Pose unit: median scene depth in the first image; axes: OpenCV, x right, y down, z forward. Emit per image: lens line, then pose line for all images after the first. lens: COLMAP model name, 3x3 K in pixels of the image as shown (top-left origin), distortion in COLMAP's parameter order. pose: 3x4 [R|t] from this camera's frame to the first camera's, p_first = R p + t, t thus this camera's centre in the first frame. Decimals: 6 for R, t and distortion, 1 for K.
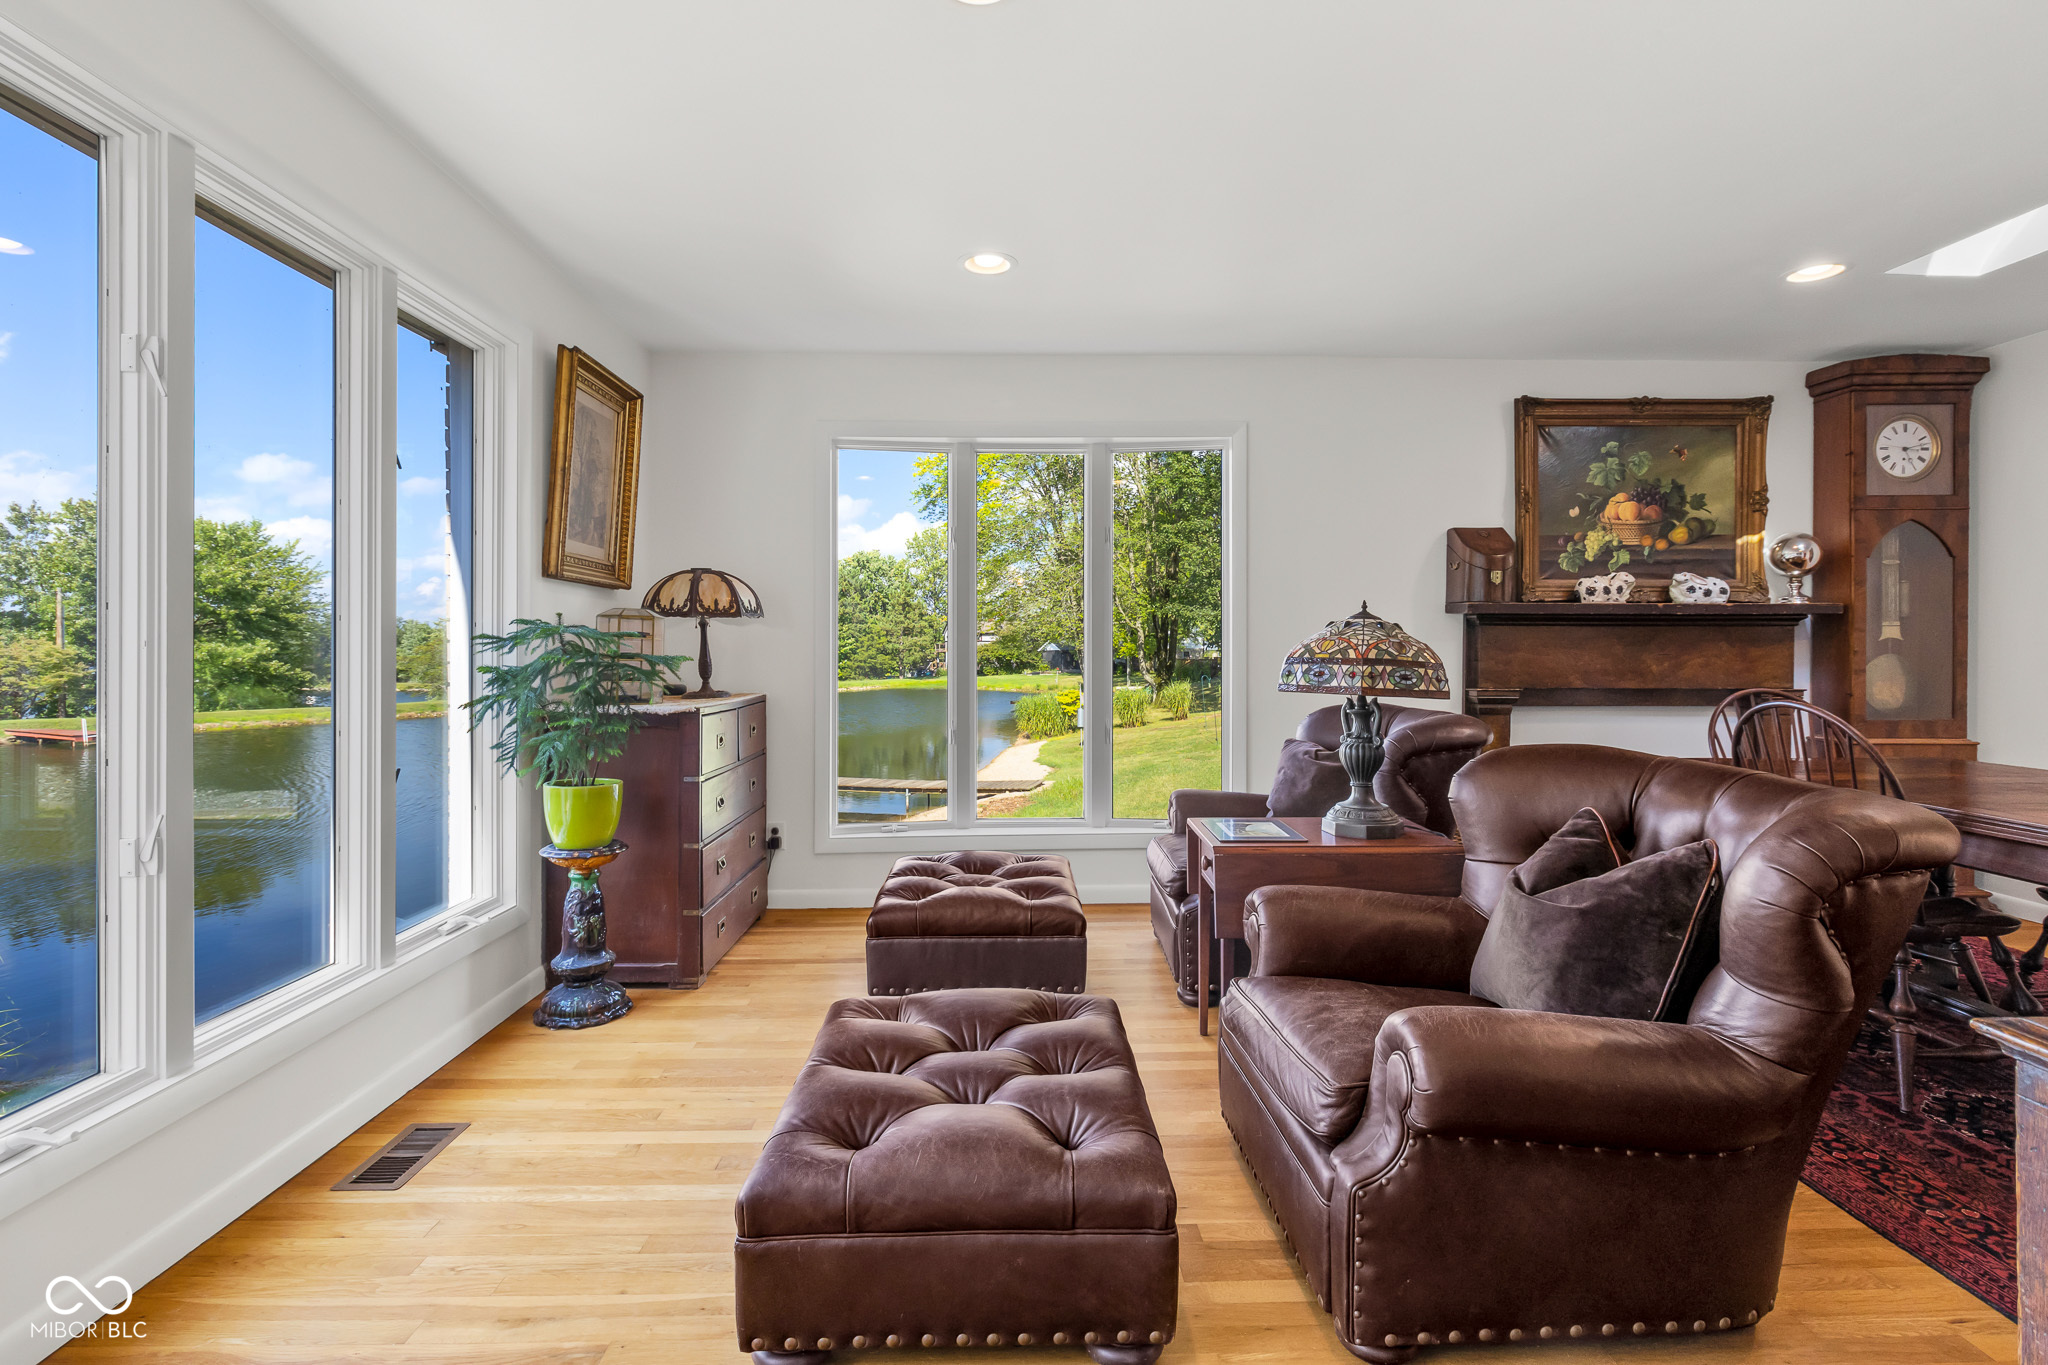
lens RADIAL K [[959.0, 0, 1035.5], [0, 959.0, 661.6], [0, 0, 1]] dist [-0.000108, -0.000469]
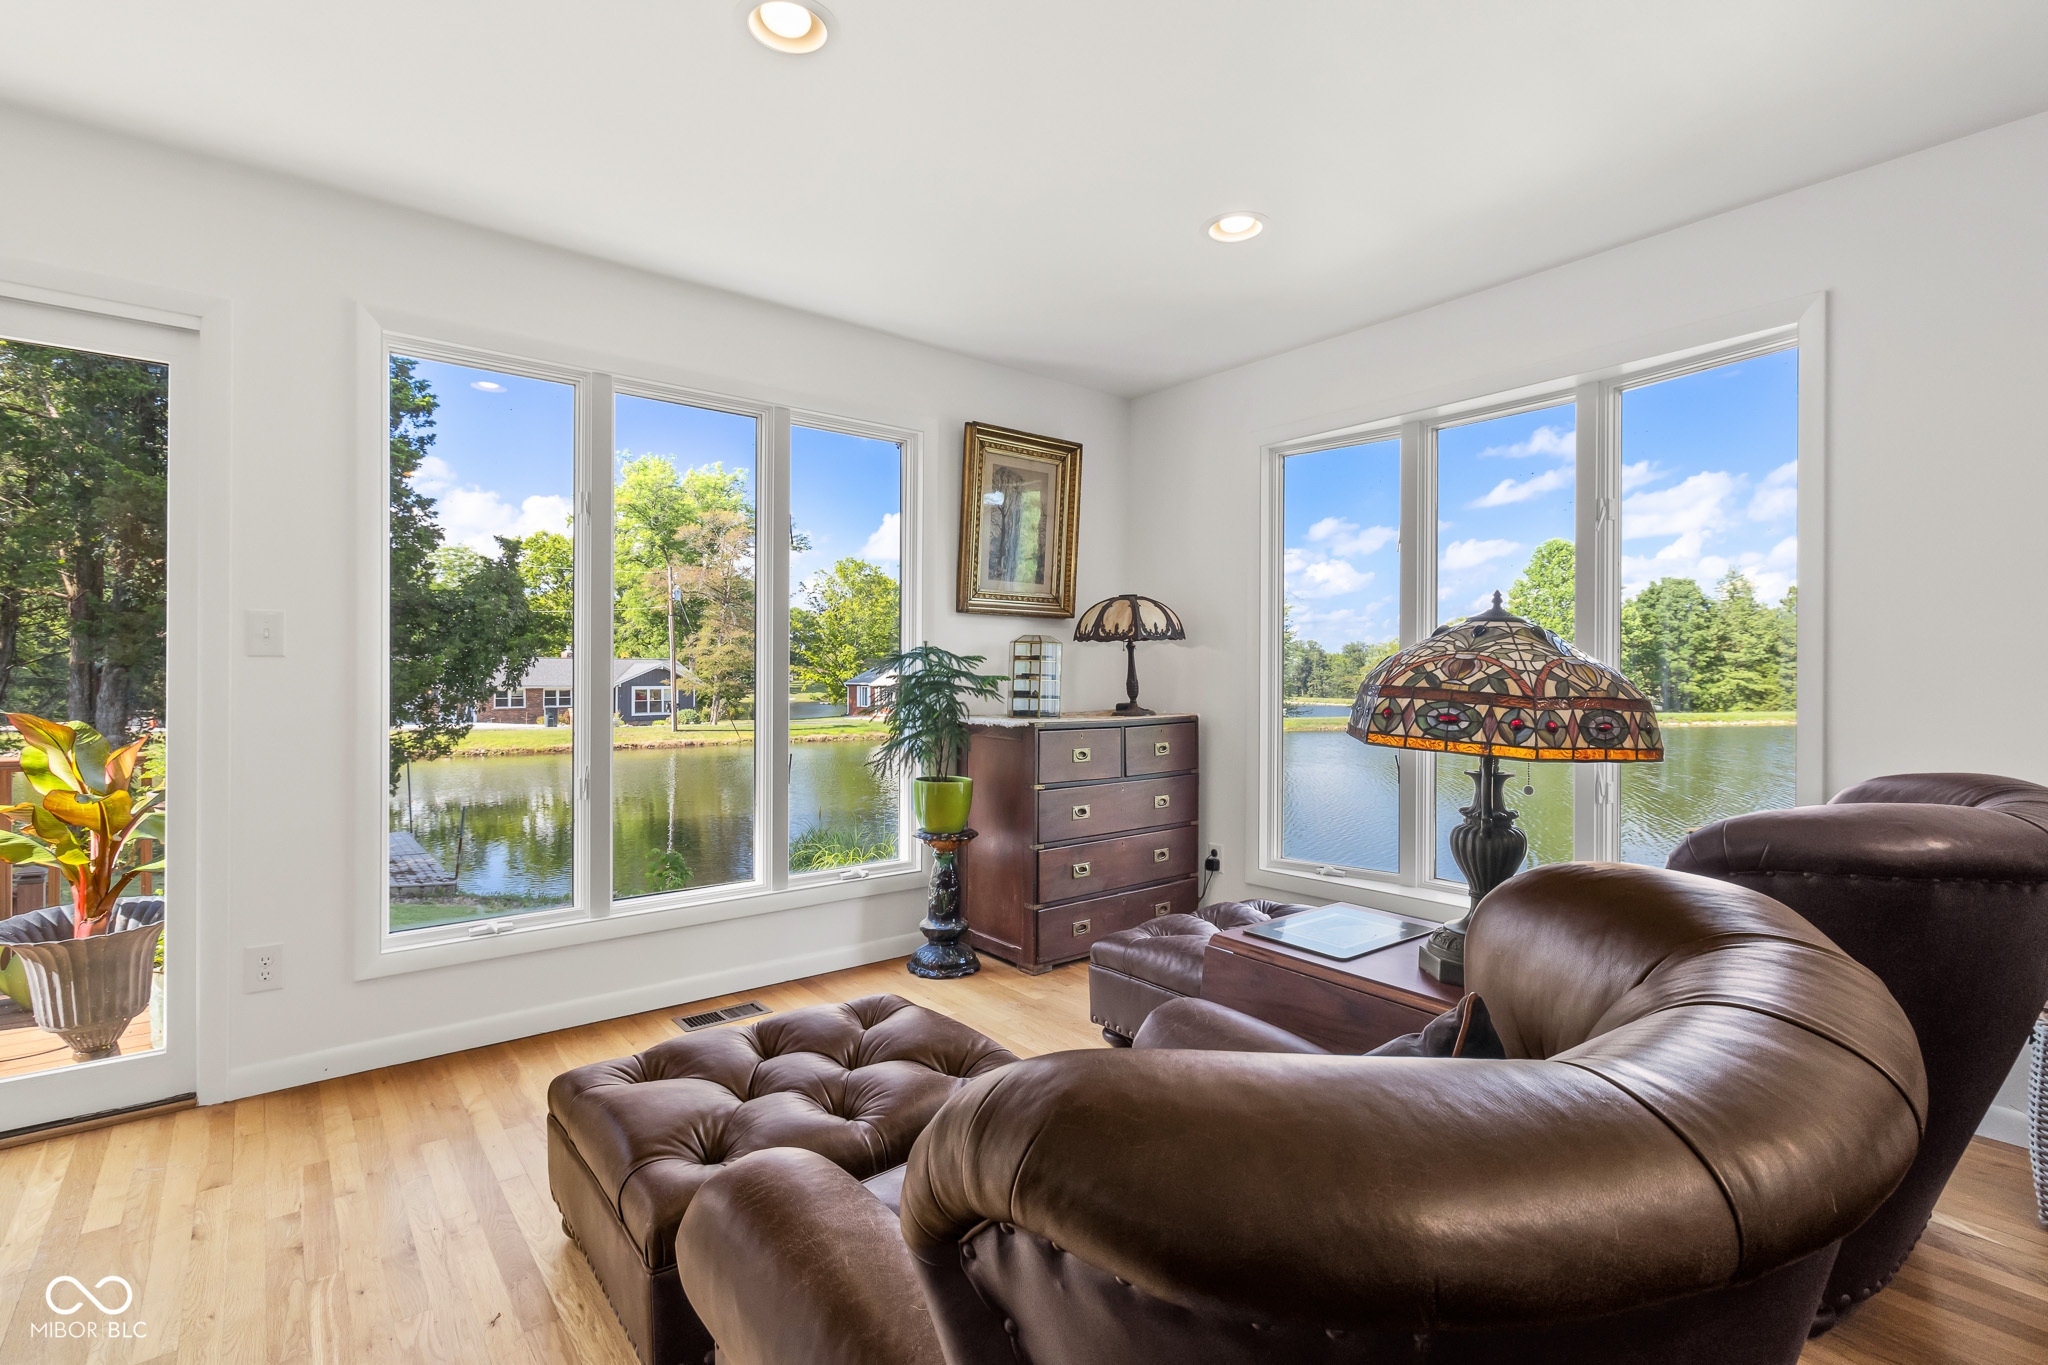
lens RADIAL K [[924.9, 0, 980.9], [0, 924.9, 672.7], [0, 0, 1]] dist [-0.002441, -0.000177]
pose [[0.621544, 0.006161, -0.783355, 0.447559], [-0.015746, 0.999865, -0.004629, -0.003373], [0.783221, 0.015212, 0.621557, 0.282128]]
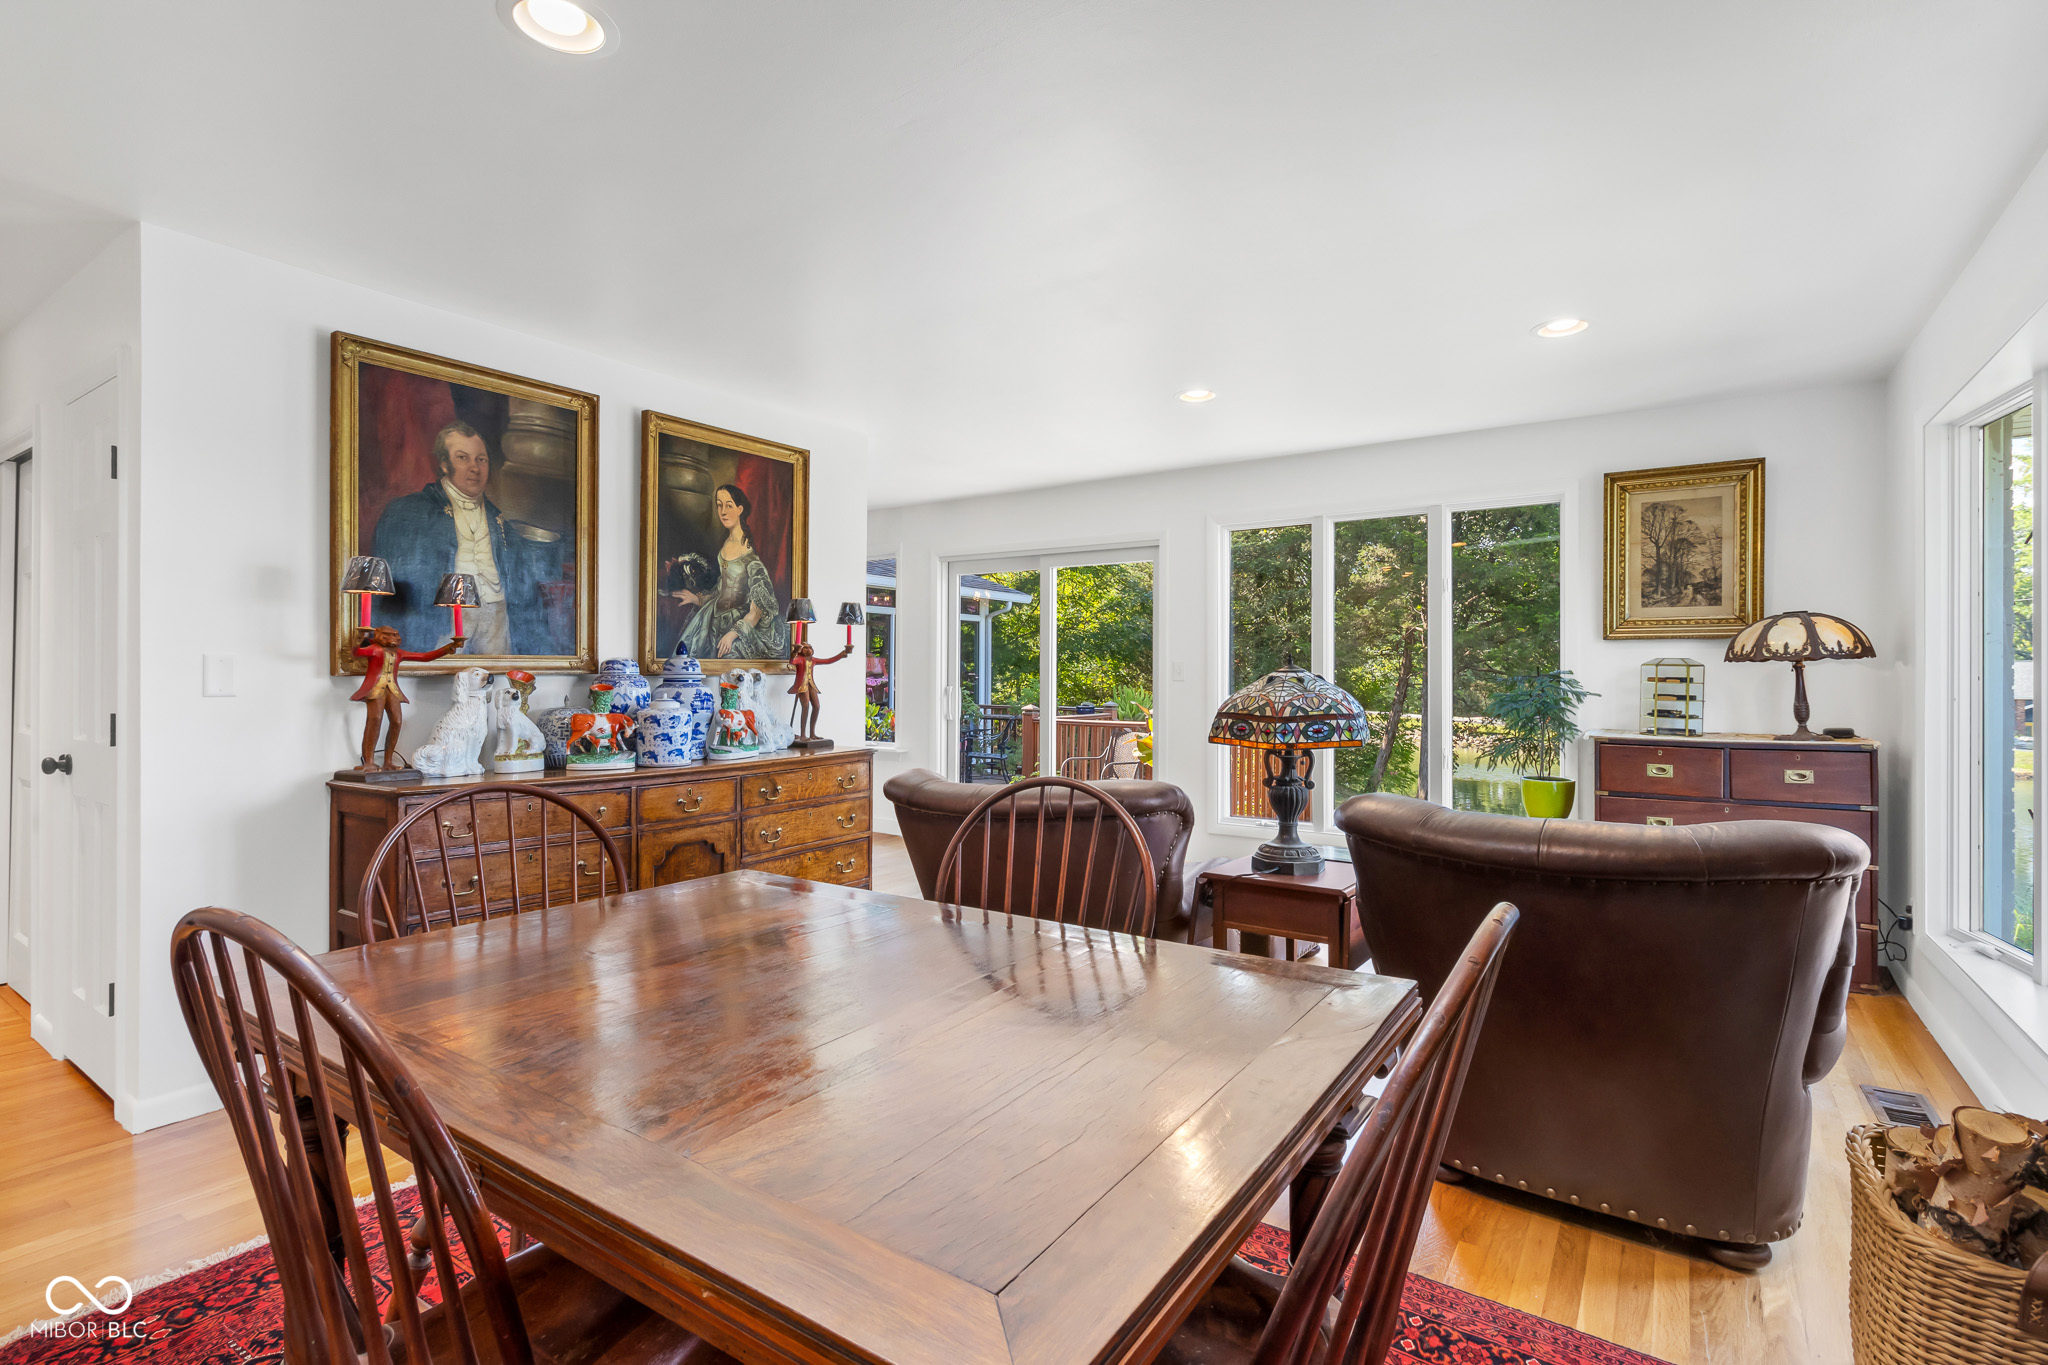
lens RADIAL K [[959.0, 0, 1035.5], [0, 959.0, 661.6], [0, 0, 1]] dist [-0.000108, -0.000469]
pose [[-0.553523, -0.001924, -0.832832, 1.171920], [-0.010441, 0.999935, 0.004630, -0.052103], [0.832769, 0.011259, -0.553507, 1.115418]]
